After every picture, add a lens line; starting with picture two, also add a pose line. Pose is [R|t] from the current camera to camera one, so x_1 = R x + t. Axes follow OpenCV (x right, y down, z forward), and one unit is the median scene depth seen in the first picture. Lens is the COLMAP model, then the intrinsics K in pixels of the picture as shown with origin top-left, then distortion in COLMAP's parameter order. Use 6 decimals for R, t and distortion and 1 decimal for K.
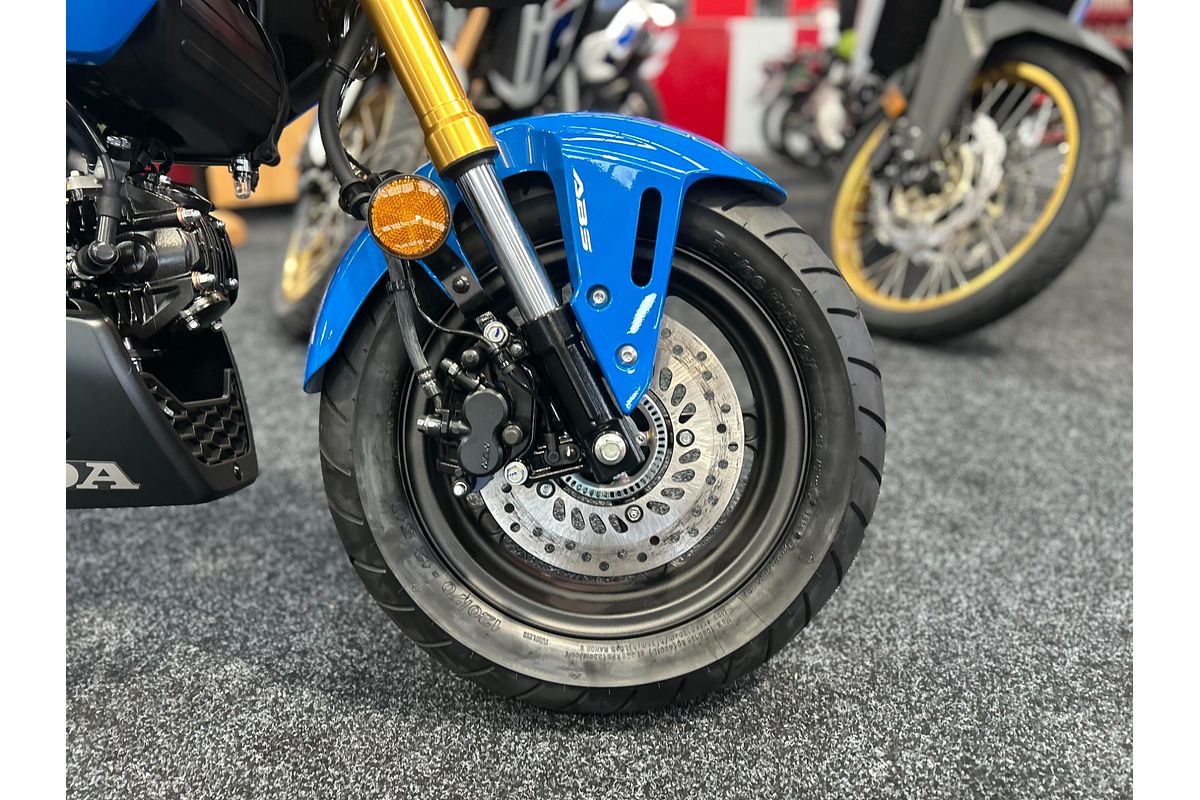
lens RADIAL K [[808.6, 0, 622.9], [0, 808.6, 399.8], [0, 0, 1]] dist [0.042039, -0.053854]
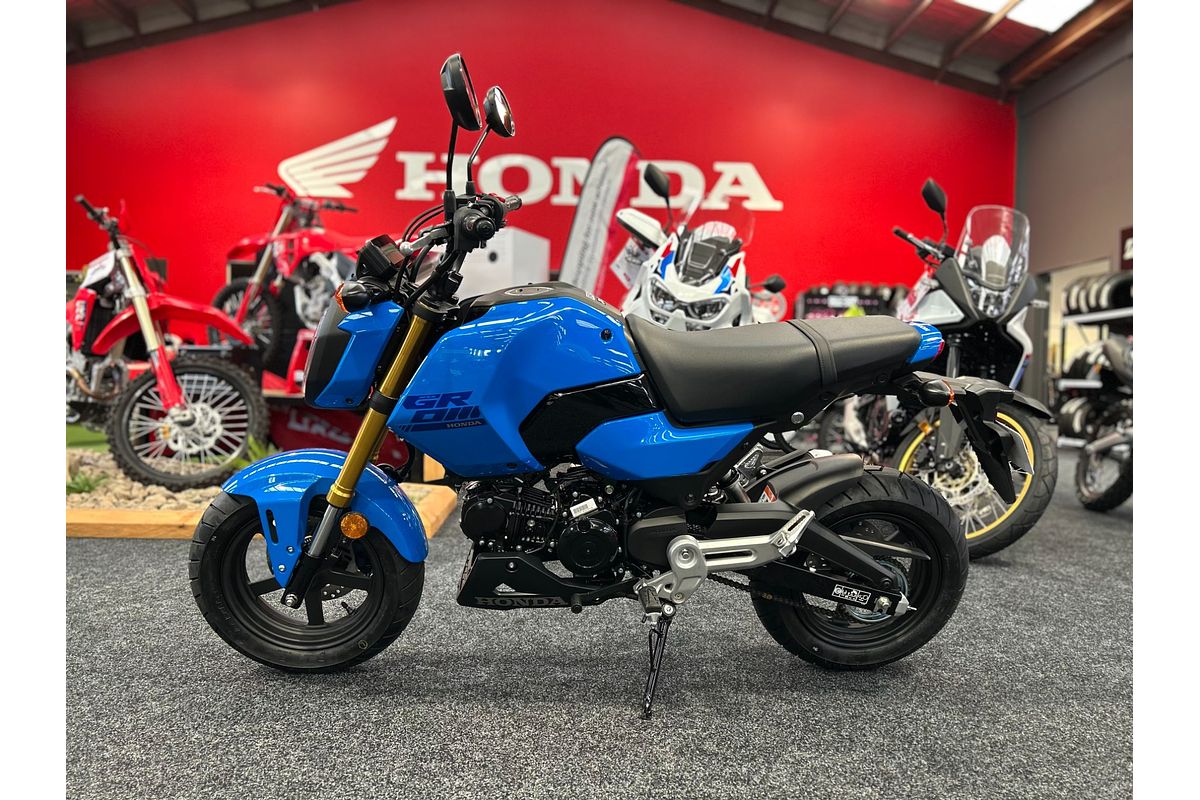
lens RADIAL K [[808.6, 0, 604.4], [0, 808.6, 399.7], [0, 0, 1]] dist [0.042039, -0.053854]
pose [[0.997679, 0.013233, 0.066794, -1.361010], [0.009556, 0.944015, -0.329765, 0.449767], [-0.067419, 0.329637, 0.941697, -1.833989]]
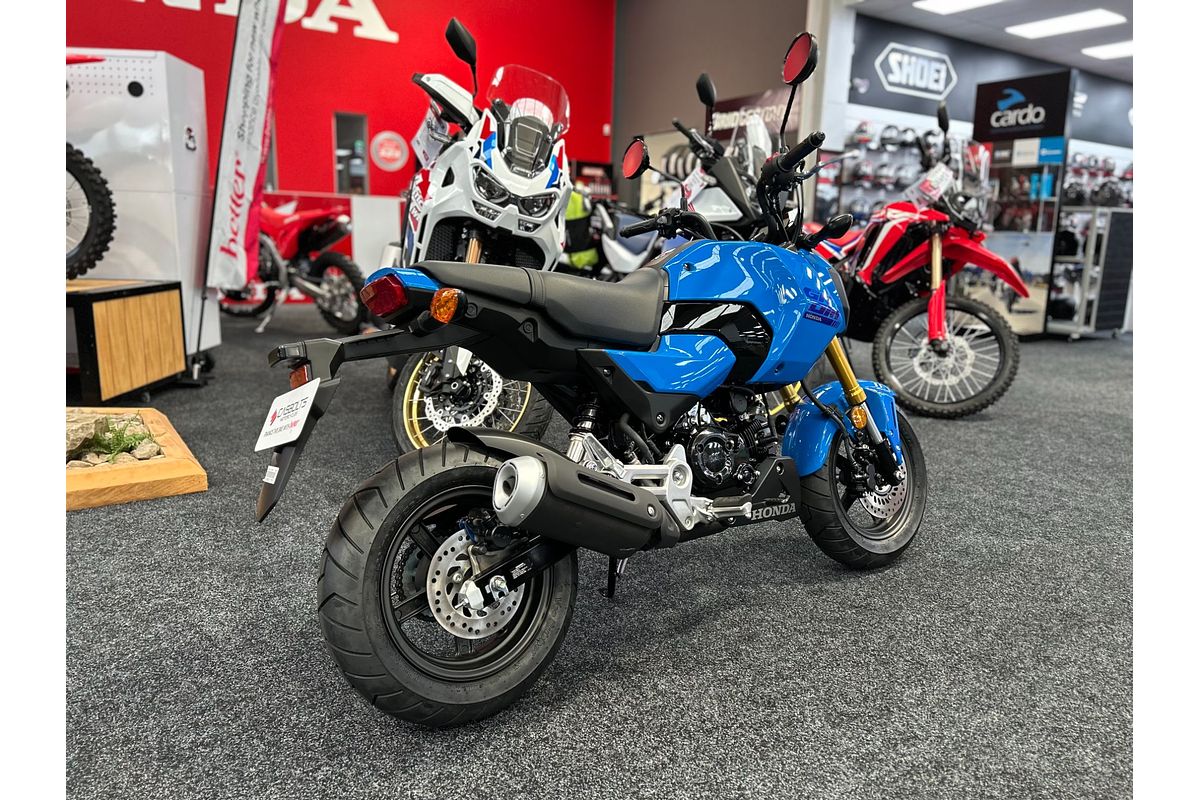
lens RADIAL K [[808.6, 0, 608.7], [0, 808.6, 394.8], [0, 0, 1]] dist [0.042039, -0.053854]
pose [[0.822297, -0.089602, 0.561960, -2.650859], [0.170958, 0.980806, -0.093772, -0.140319], [-0.542771, 0.173180, 0.821832, -1.168037]]
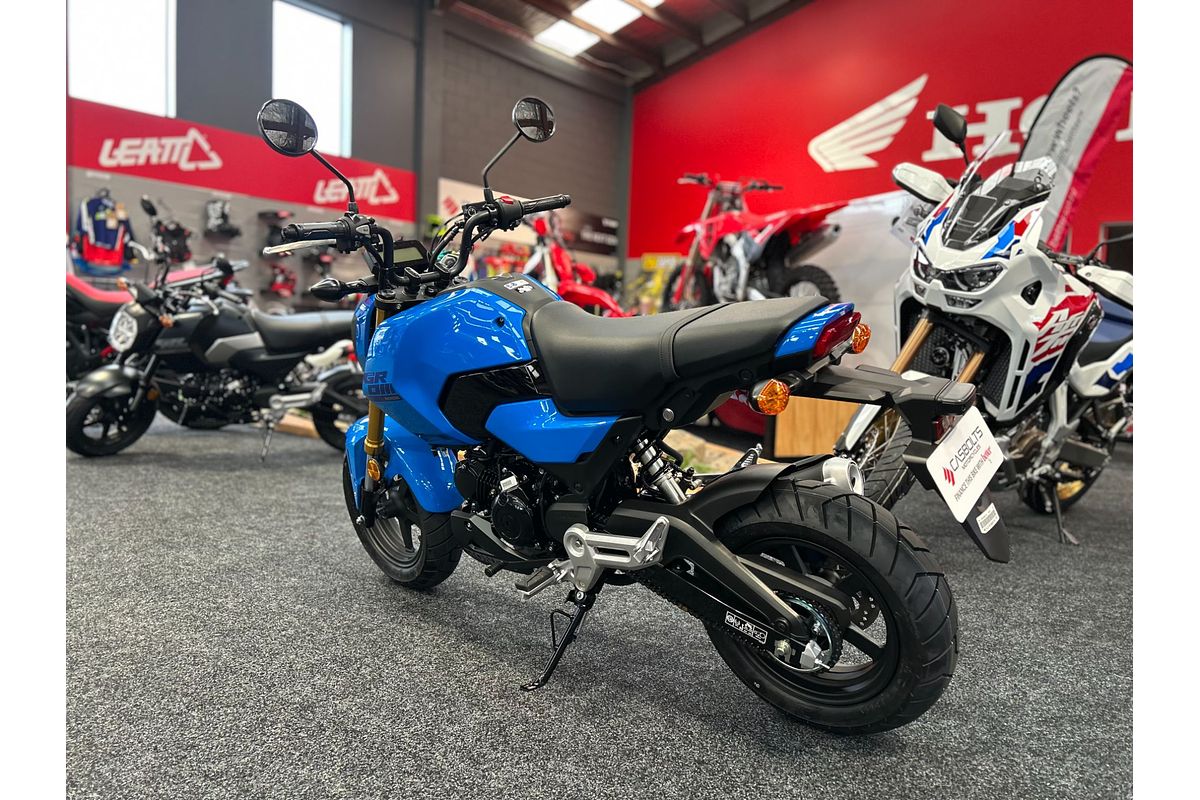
lens RADIAL K [[808.6, 0, 596.8], [0, 808.6, 396.8], [0, 0, 1]] dist [0.042039, -0.053854]
pose [[0.787037, 0.070949, -0.612812, 0.524951], [-0.247013, 0.946500, -0.207658, 0.161438], [0.565293, 0.314807, 0.762456, -1.344337]]
